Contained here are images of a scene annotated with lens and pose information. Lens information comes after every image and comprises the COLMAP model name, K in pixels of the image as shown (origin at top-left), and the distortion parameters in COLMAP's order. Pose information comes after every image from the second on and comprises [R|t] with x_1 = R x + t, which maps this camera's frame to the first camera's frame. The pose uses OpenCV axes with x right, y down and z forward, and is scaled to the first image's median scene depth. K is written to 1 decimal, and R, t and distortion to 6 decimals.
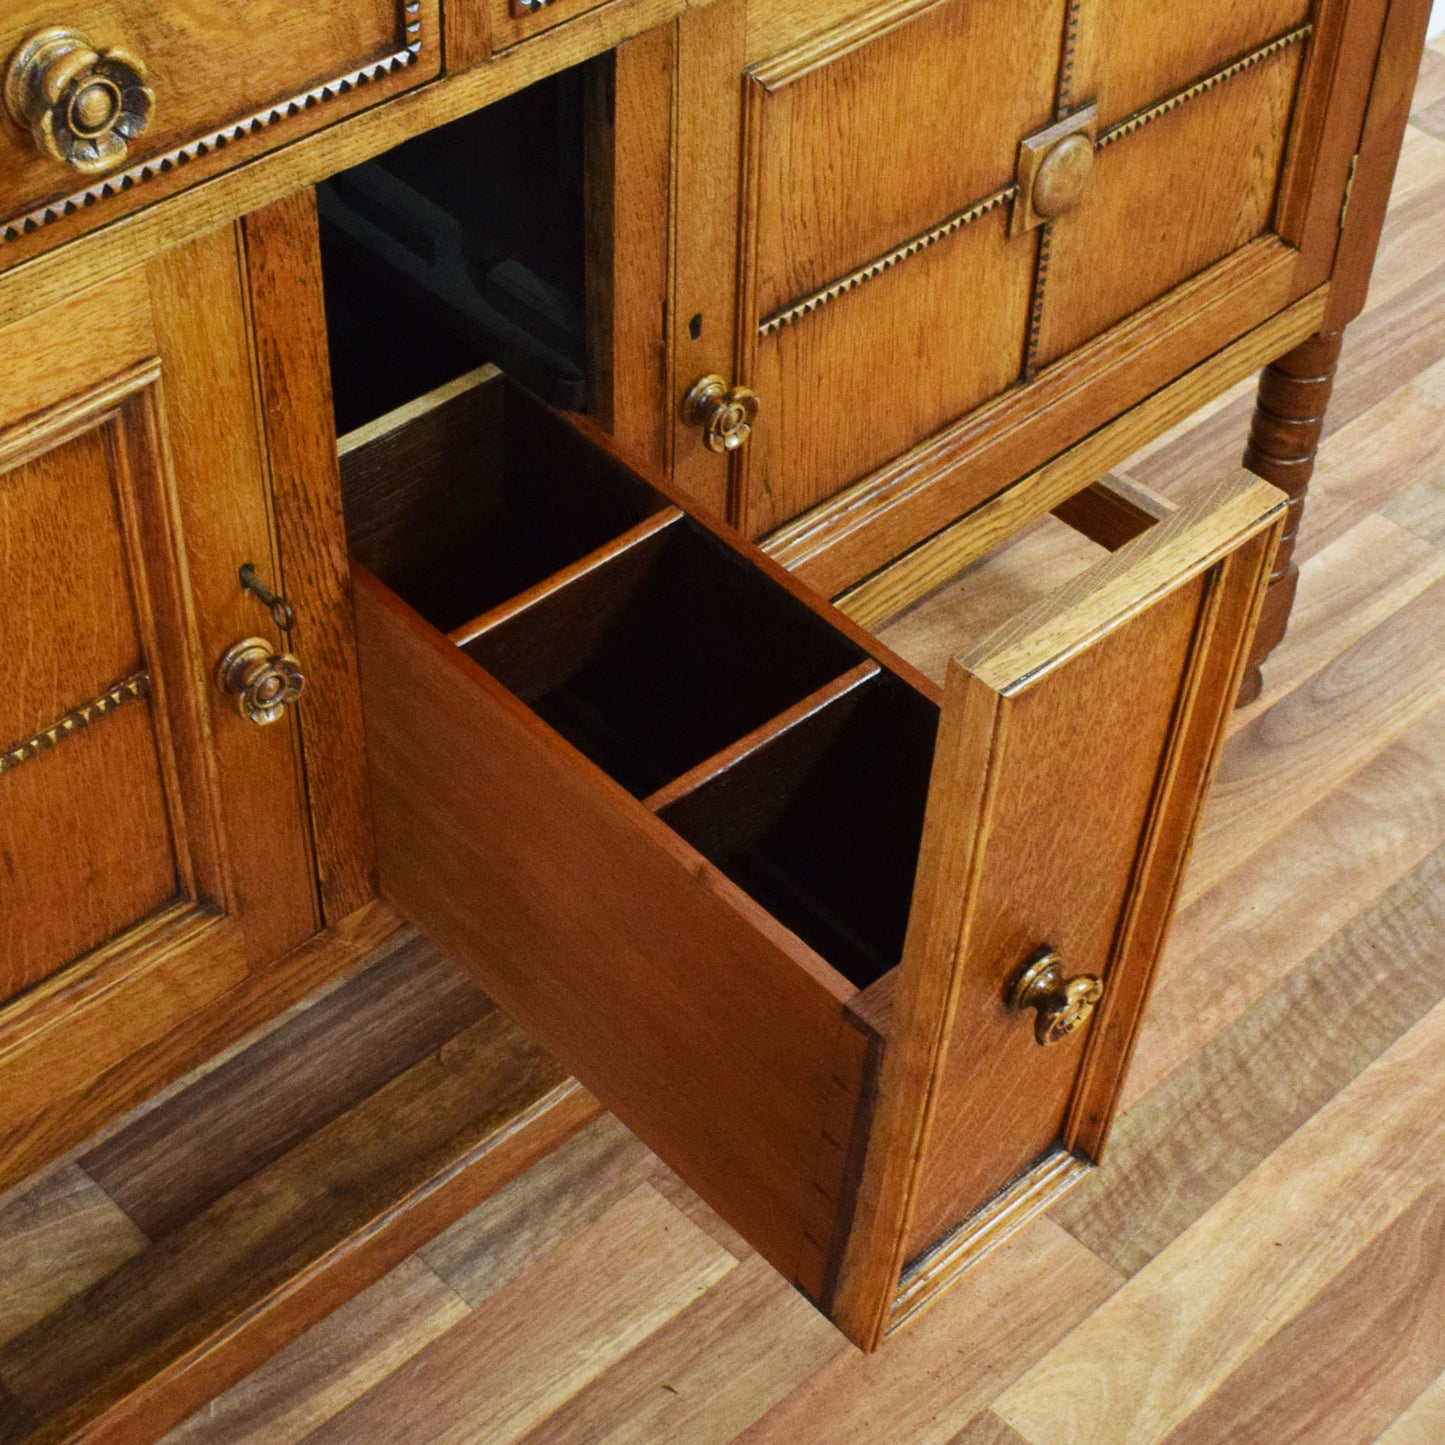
lens RADIAL K [[2719.2, 0, 722.5], [0, 2719.2, 722.5], [0, 0, 1]] dist [-0.042740, -0.009096]
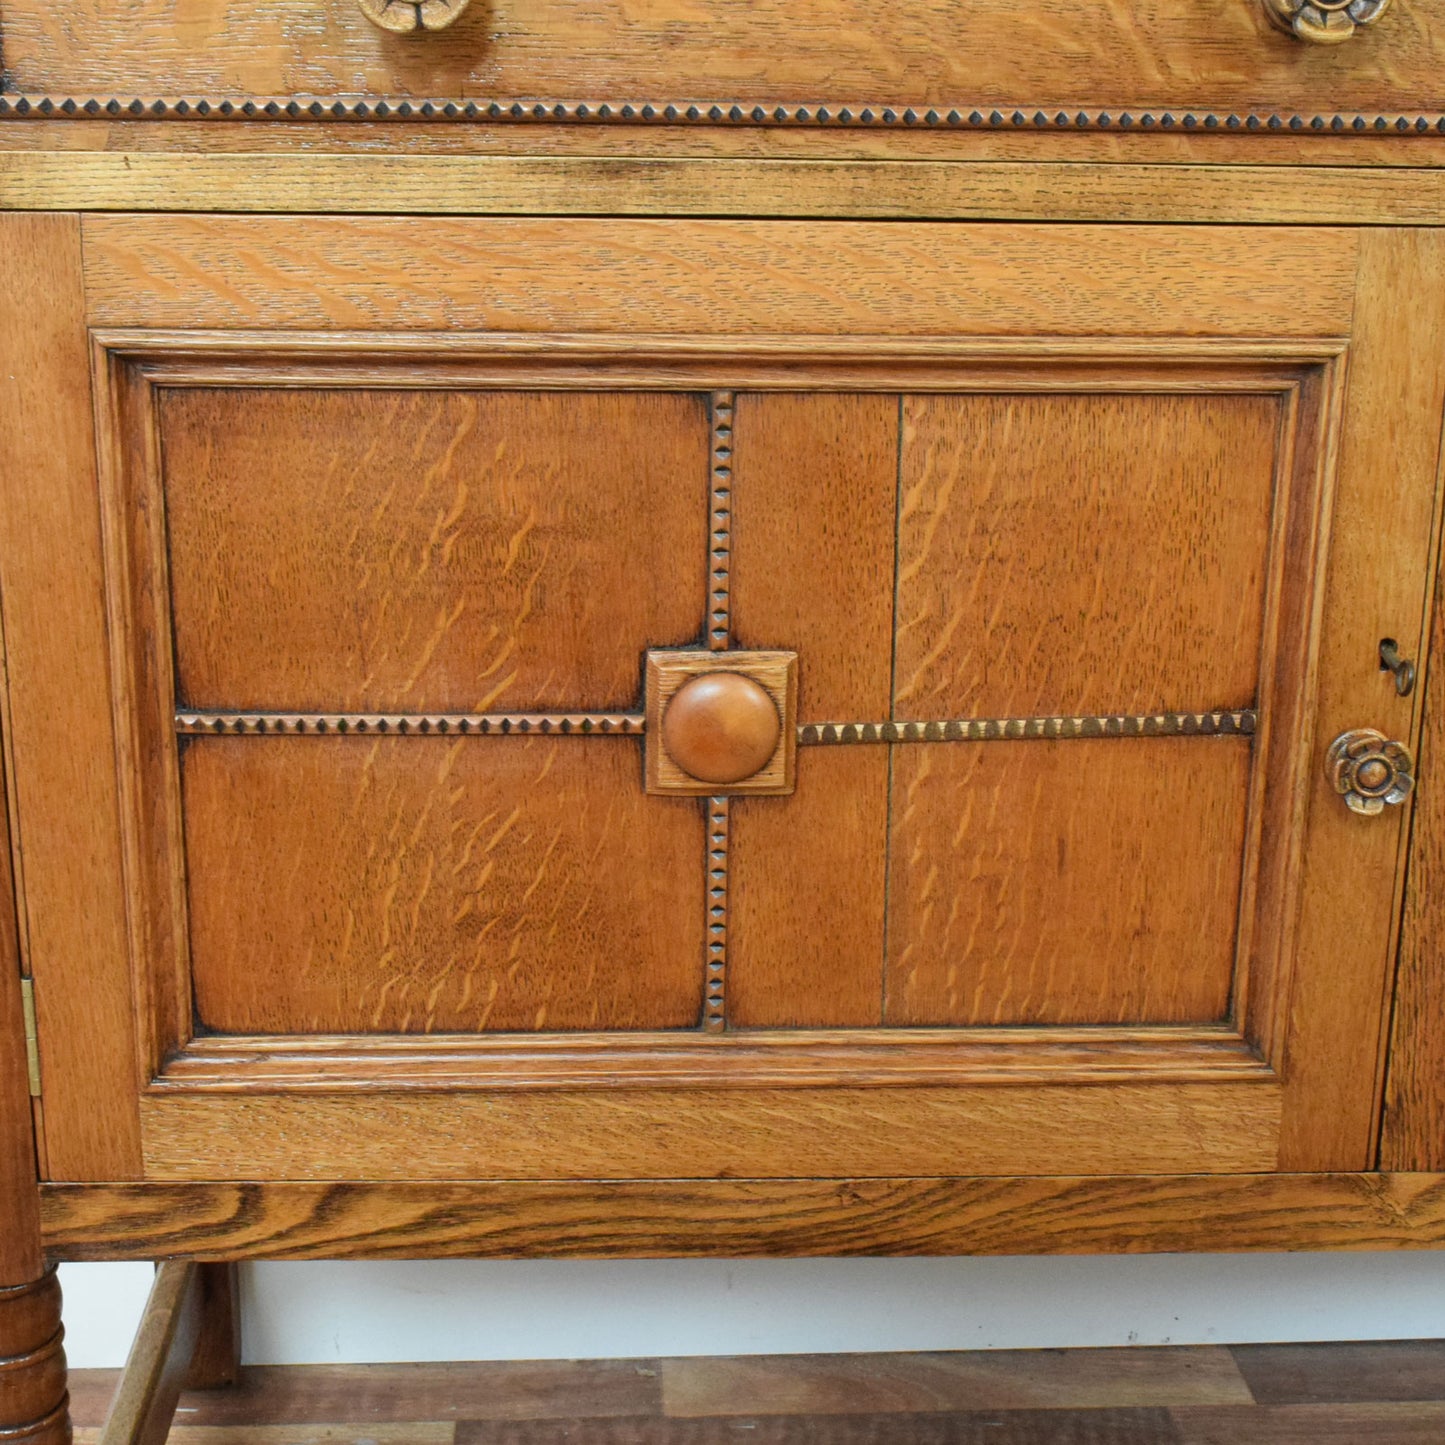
lens RADIAL K [[2199.5, 0, 722.5], [0, 2199.5, 722.5], [0, 0, 1]] dist [-0.009599, -0.028483]
pose [[0.759609, 0.161414, -0.630032, 0.145783], [-0.446860, 0.833383, -0.325252, 0.331860], [0.472558, 0.528600, 0.705175, 0.343074]]
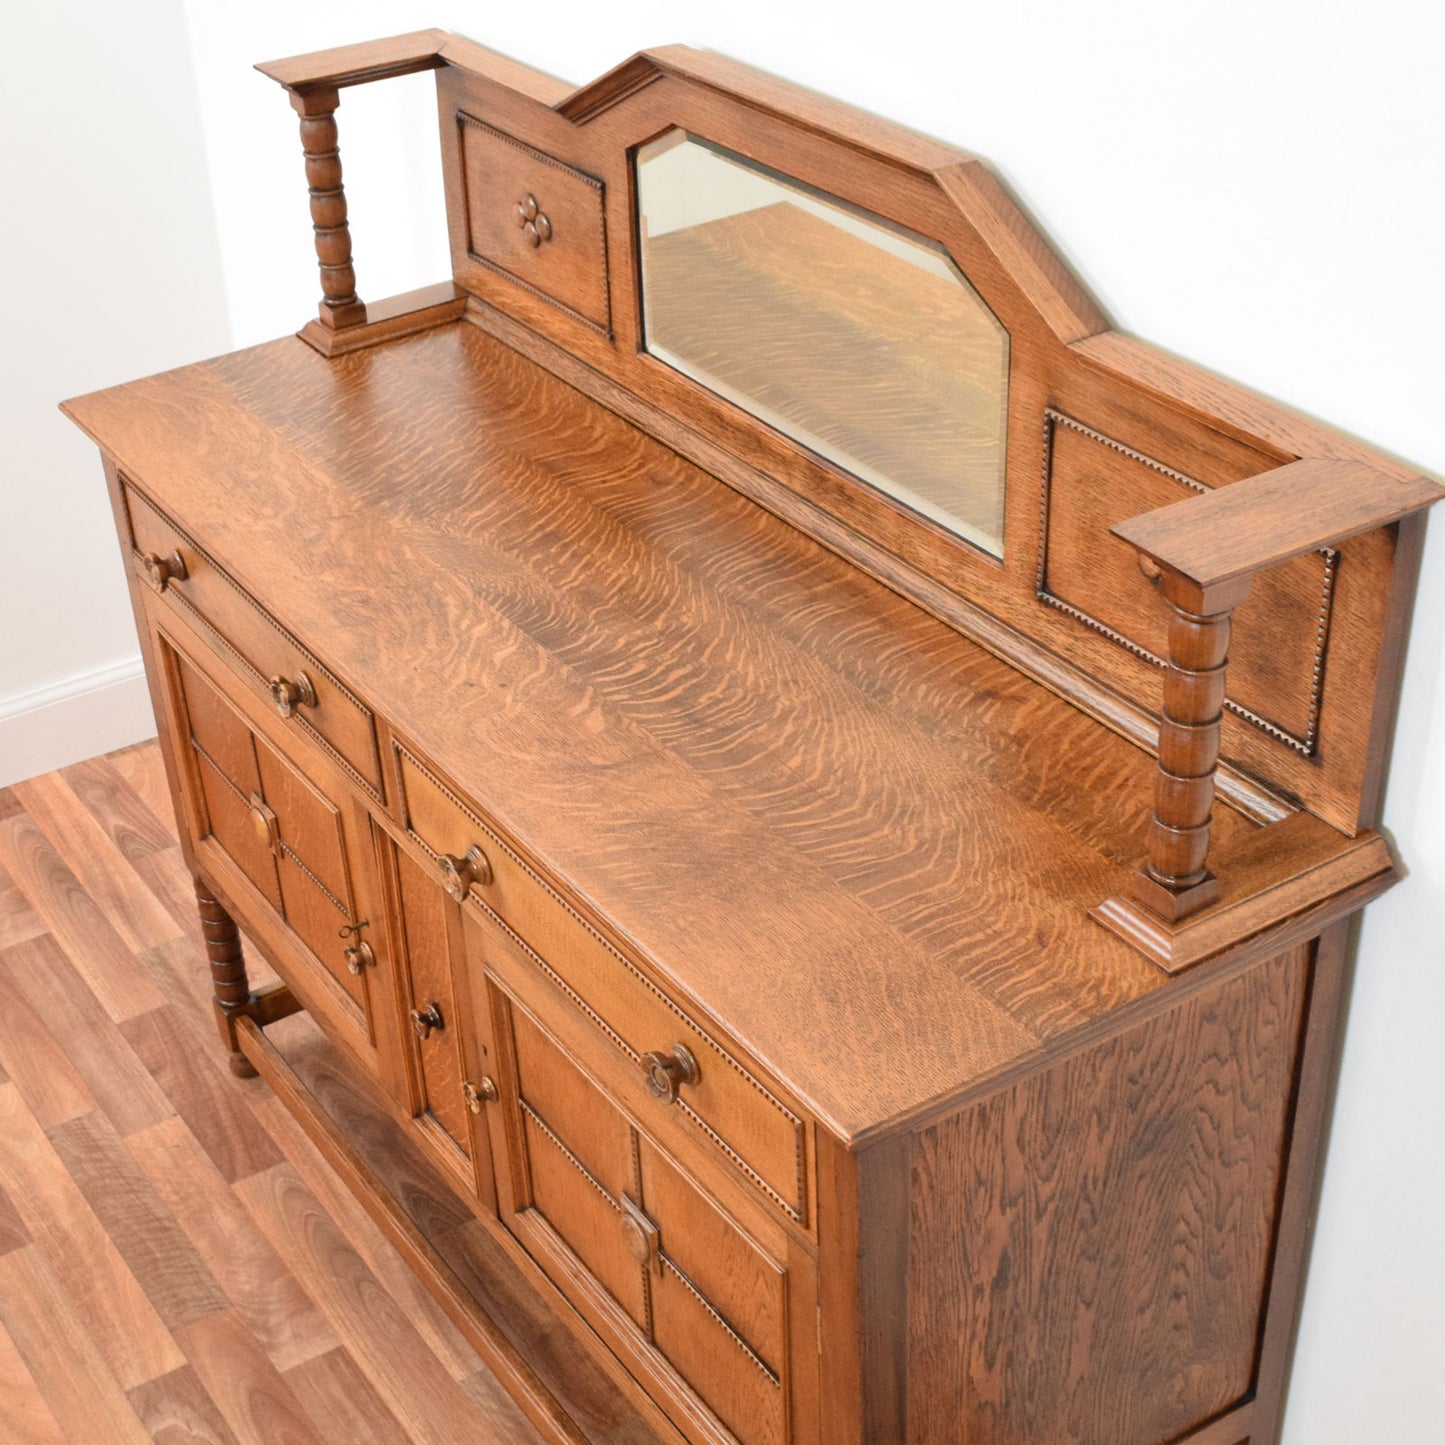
lens RADIAL K [[2365.8, 0, 600.9], [0, 2365.8, 837.1], [0, 0, 1]] dist [-0.092302, 0.002303]
pose [[-0.222225, 0.547989, -0.806427, 1.484751], [-0.633904, 0.547228, 0.546540, -1.420753], [0.740798, 0.632652, 0.225765, 0.621741]]
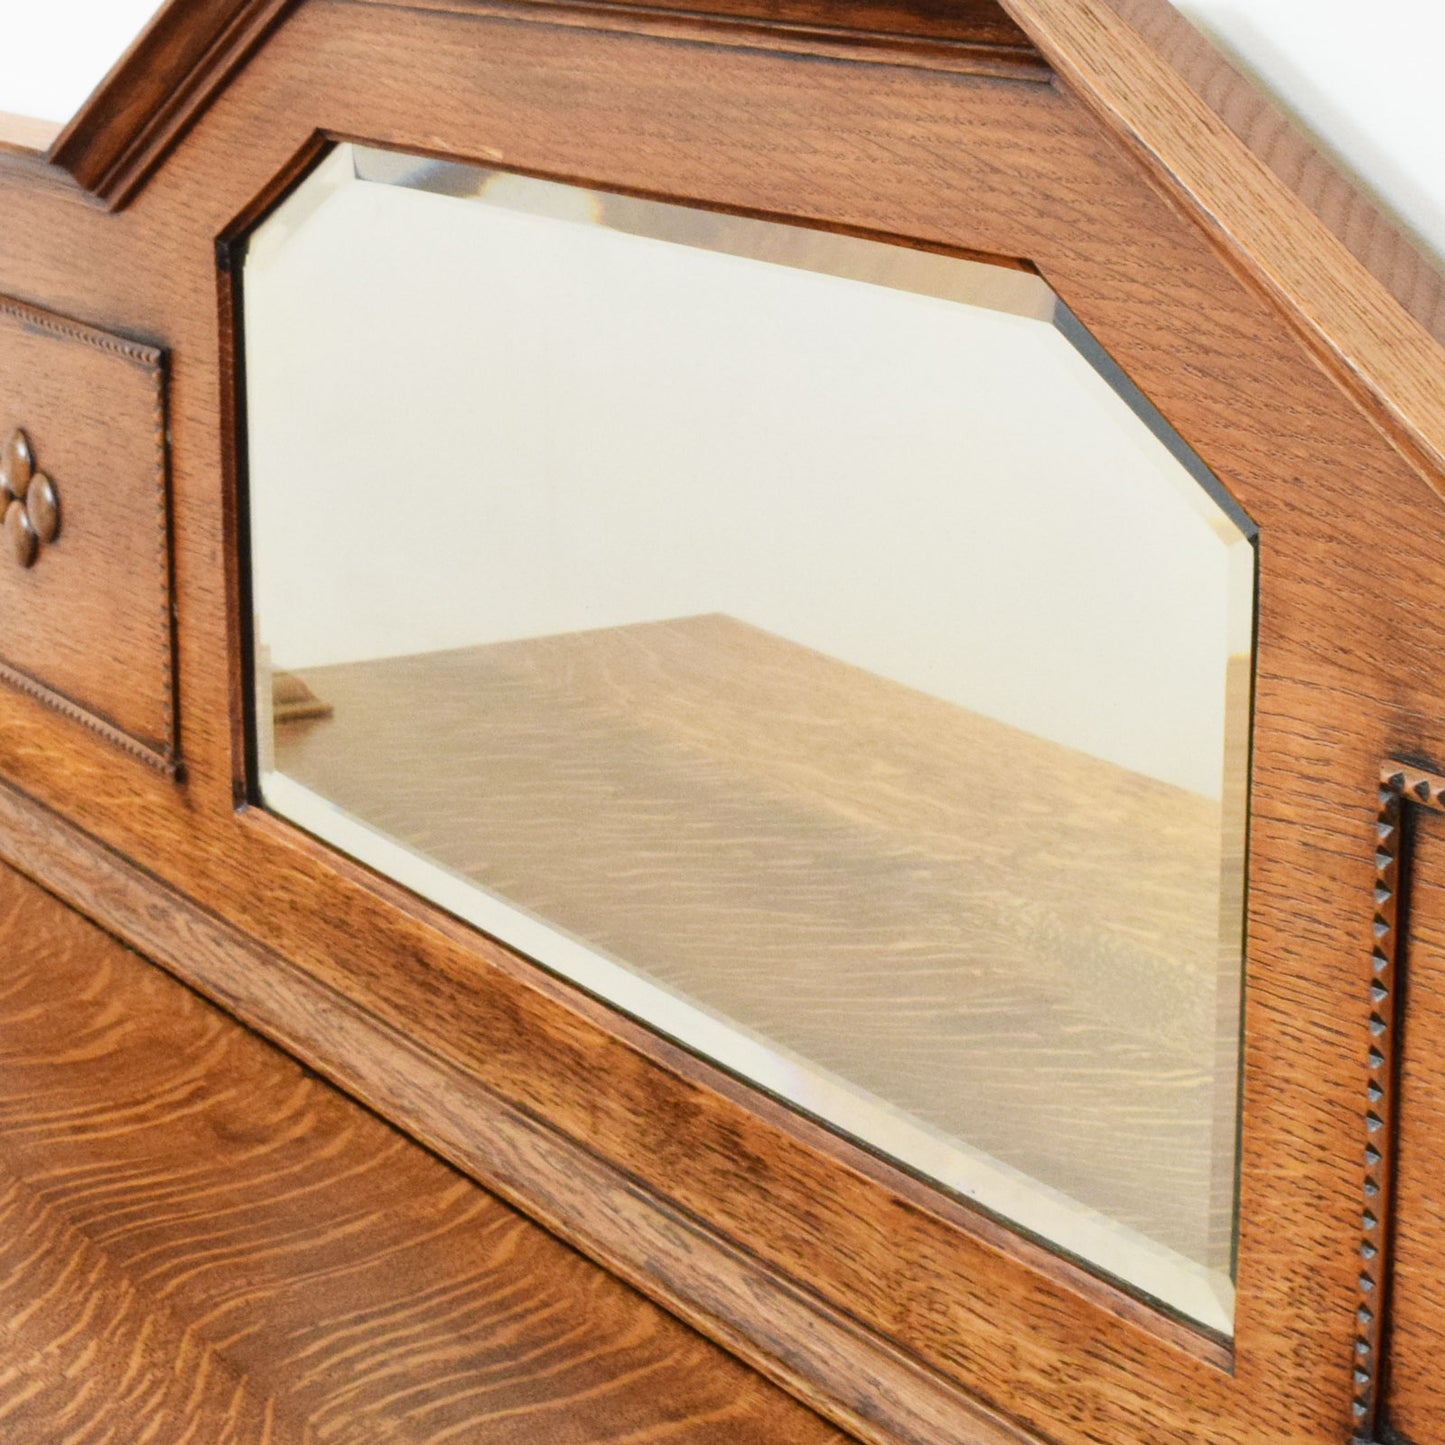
lens RADIAL K [[3683.1, 0, 726.2], [0, 3683.1, 626.2], [0, 0, 1]] dist [-0.005854, -0.186947]
pose [[-0.208924, 0.206594, -0.955861, 0.606120], [-0.678359, 0.673423, 0.293820, -1.010393], [0.704400, 0.709803, -0.000549, 0.936428]]
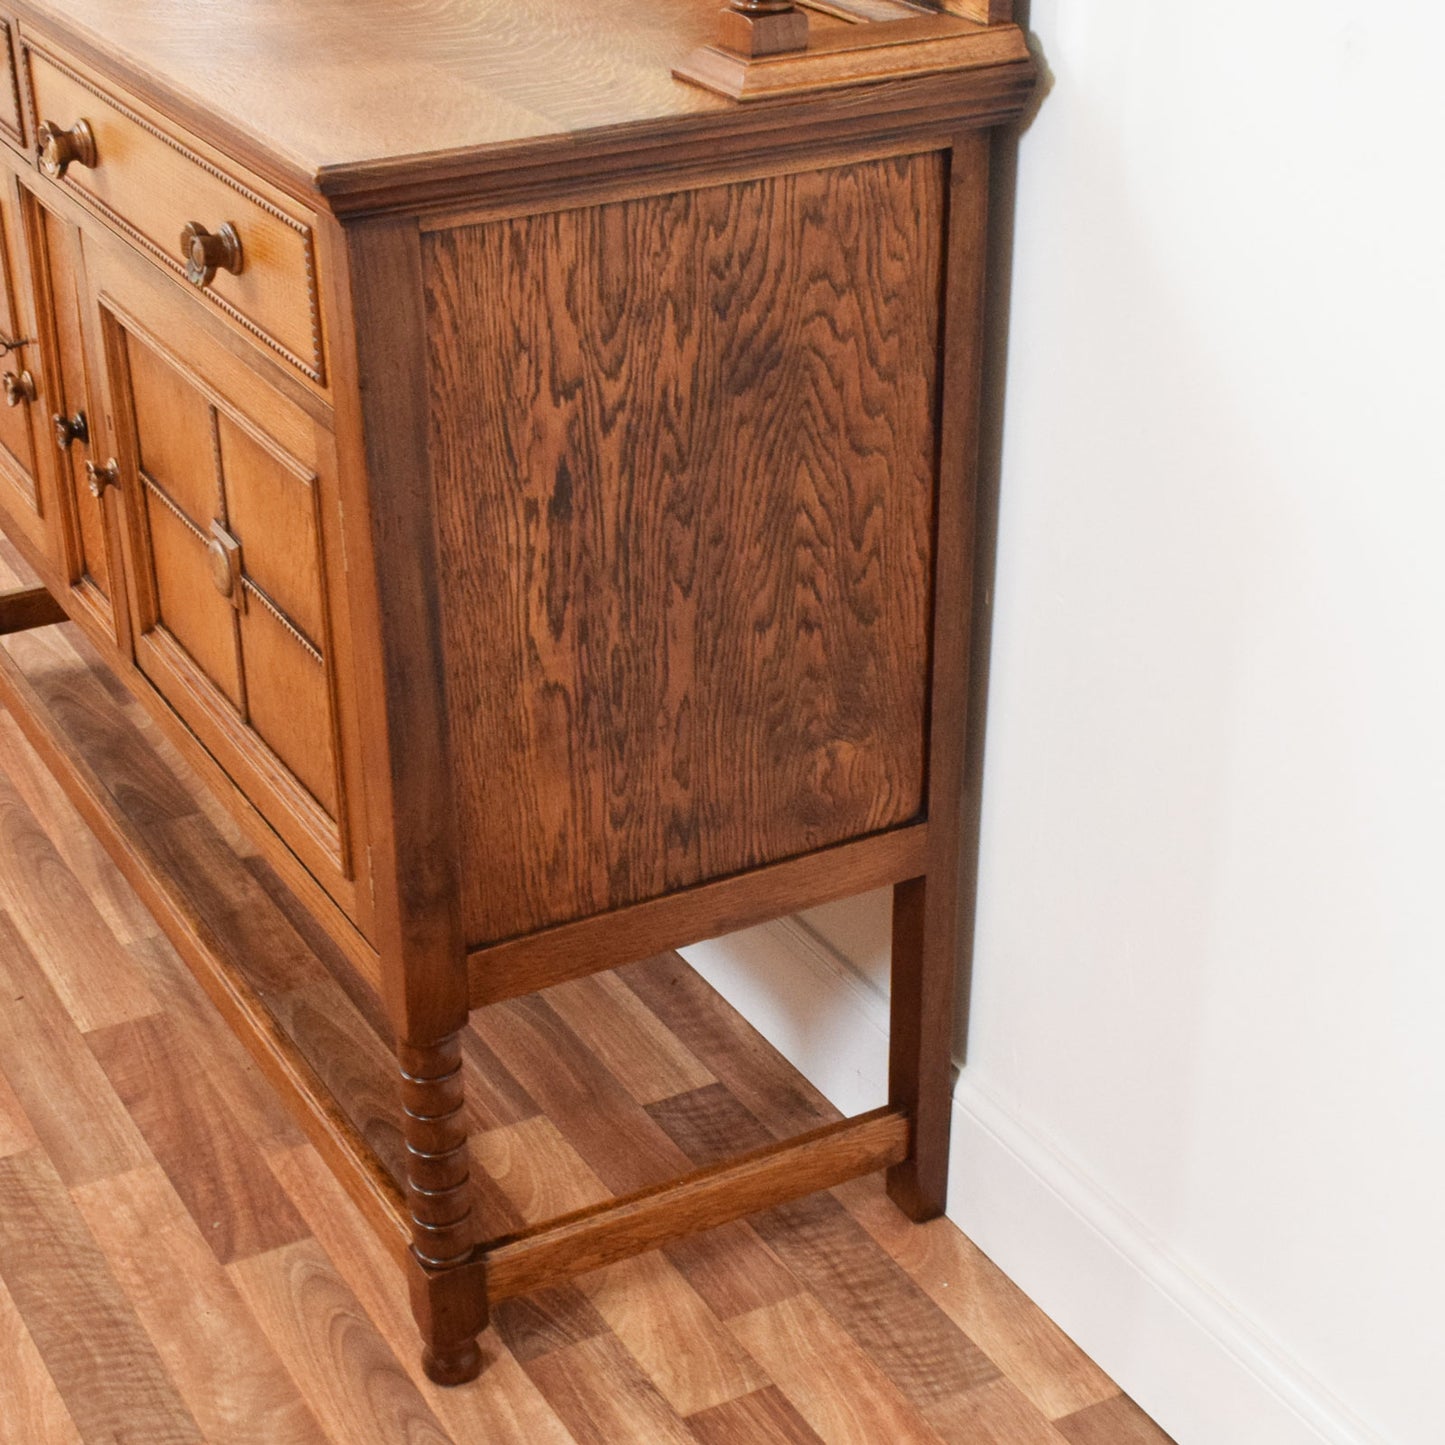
lens RADIAL K [[2568.0, 0, 718.0], [0, 2568.0, 808.0], [0, 0, 1]] dist [-0.013838, -0.061347]
pose [[-0.254738, 0.449671, -0.856099, 1.661847], [-0.673384, 0.552892, 0.490779, -1.262799], [0.694019, 0.701503, 0.161959, 1.326325]]
